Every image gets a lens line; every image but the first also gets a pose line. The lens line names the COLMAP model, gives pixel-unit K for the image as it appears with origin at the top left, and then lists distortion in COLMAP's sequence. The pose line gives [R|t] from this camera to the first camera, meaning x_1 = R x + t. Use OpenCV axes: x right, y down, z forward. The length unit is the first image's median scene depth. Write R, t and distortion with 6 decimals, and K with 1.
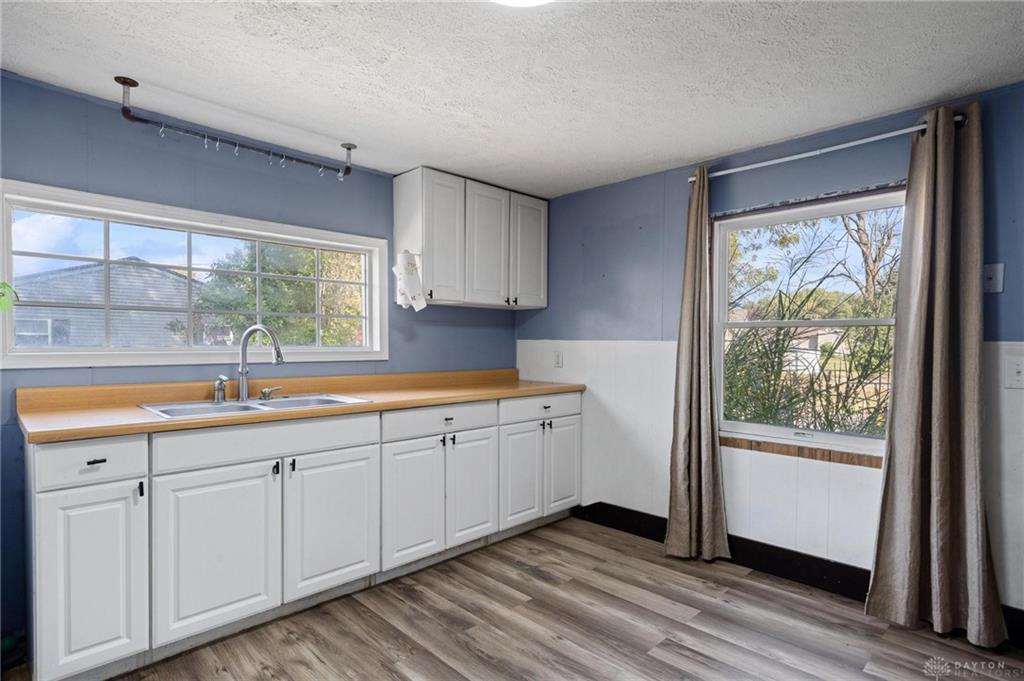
lens RADIAL K [[532.4, 0, 512.7], [0, 532.4, 349.4], [0, 0, 1]] dist [0.005423, 0.000153]
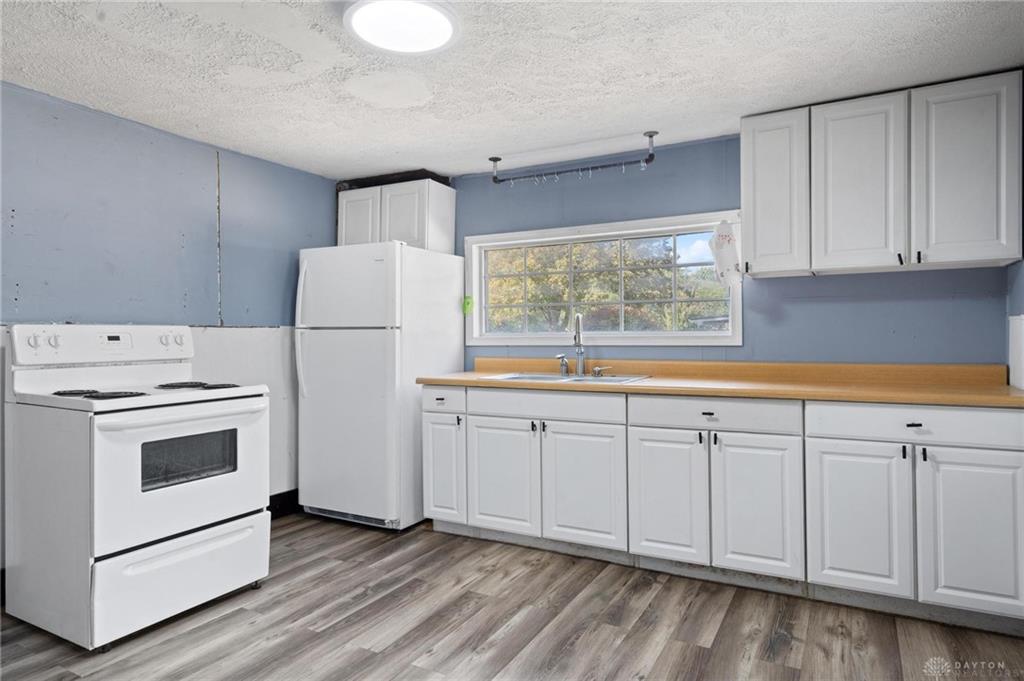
lens RADIAL K [[614.5, 0, 512.8], [0, 614.5, 334.5], [0, 0, 1]] dist [-0.000136, 0.000877]
pose [[0.283909, -0.007265, -0.958824, 0.811374], [-0.001091, 0.999968, -0.007900, 0.012554], [0.958851, 0.003289, 0.283892, 0.456499]]
